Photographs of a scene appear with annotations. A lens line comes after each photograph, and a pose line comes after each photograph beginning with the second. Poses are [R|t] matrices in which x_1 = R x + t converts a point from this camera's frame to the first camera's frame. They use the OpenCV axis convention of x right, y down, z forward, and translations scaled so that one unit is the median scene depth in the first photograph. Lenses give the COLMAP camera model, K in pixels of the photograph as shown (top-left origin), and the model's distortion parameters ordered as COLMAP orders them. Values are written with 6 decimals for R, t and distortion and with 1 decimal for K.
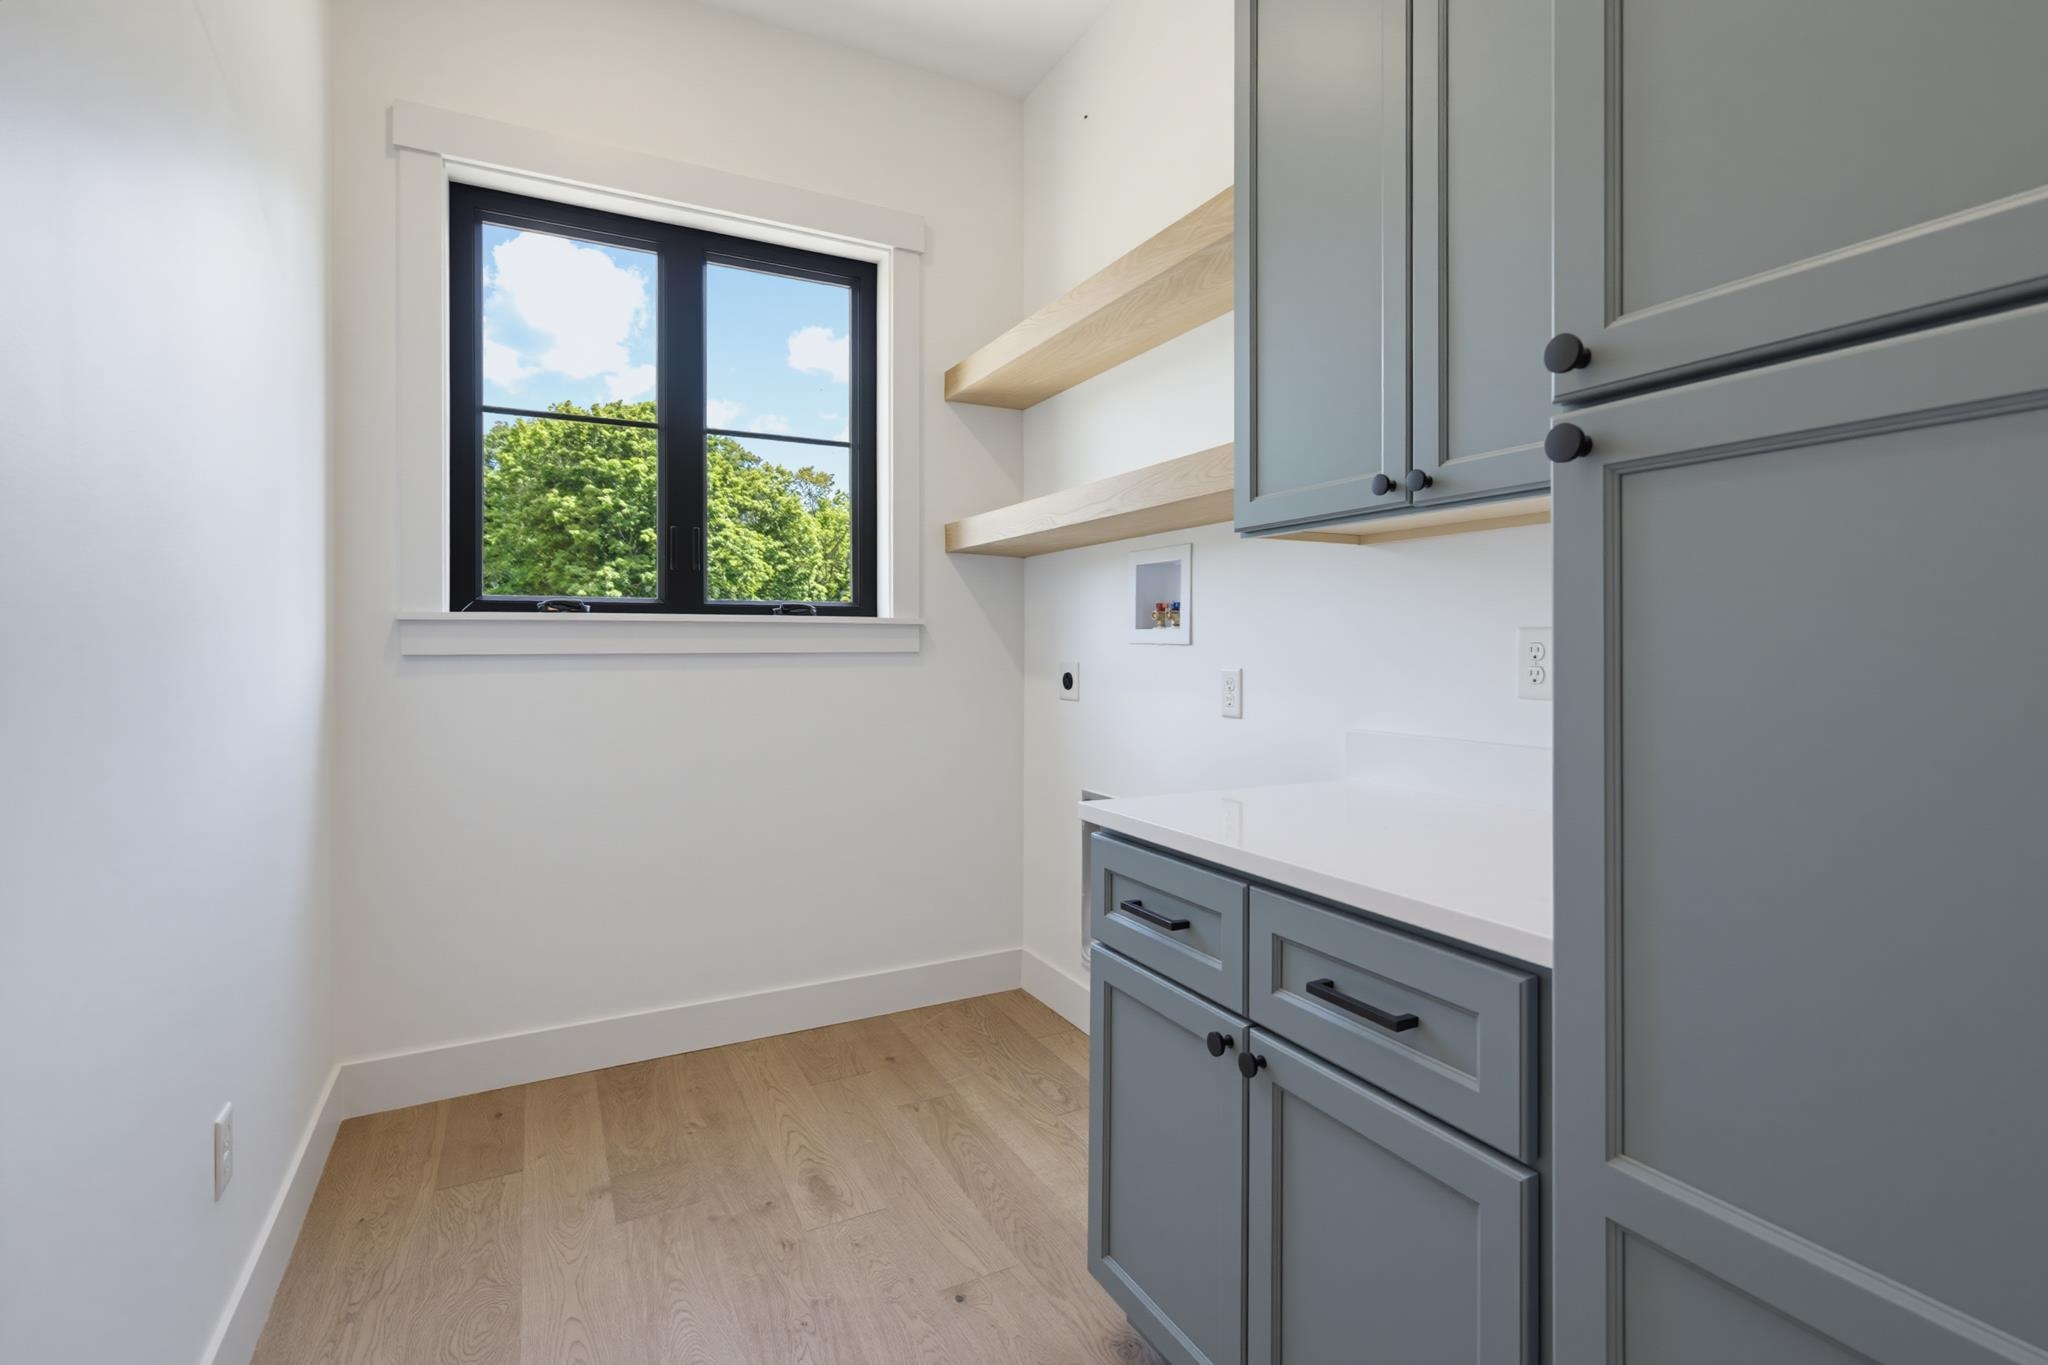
lens RADIAL K [[924.0, 0, 1022.3], [0, 924.0, 653.2], [0, 0, 1]] dist [0.002346, -0.000949]
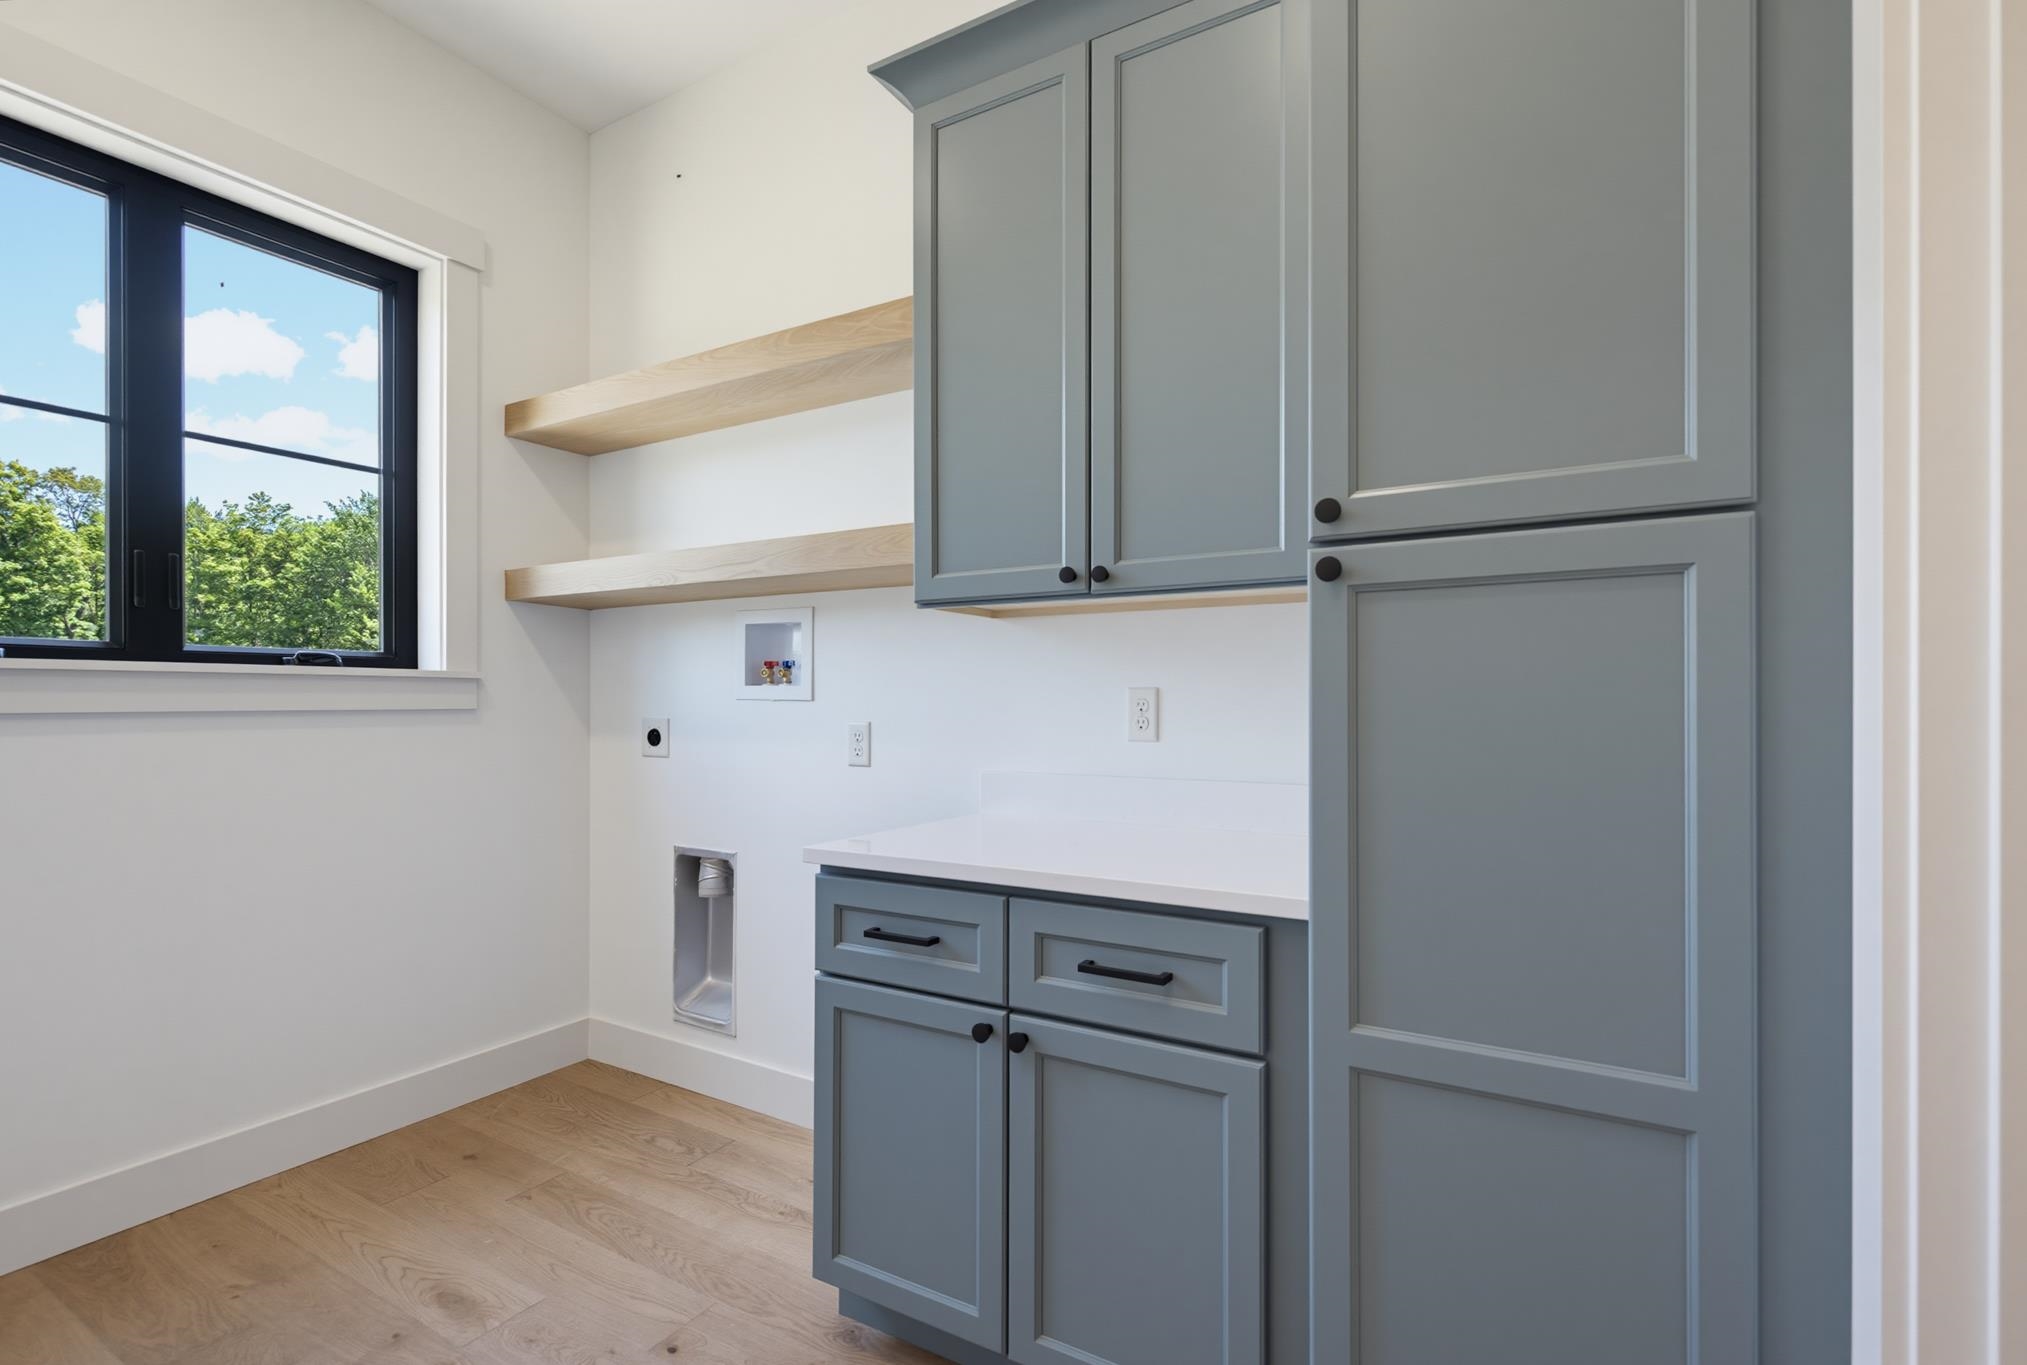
lens RADIAL K [[942.9, 0, 878.8], [0, 942.9, 711.5], [0, 0, 1]] dist [-0.000882, -0.000137]
pose [[0.877686, -0.006126, 0.479198, -0.262796], [0.004876, 0.999981, 0.003854, -0.000240], [-0.479212, -0.001046, 0.877698, -0.005820]]
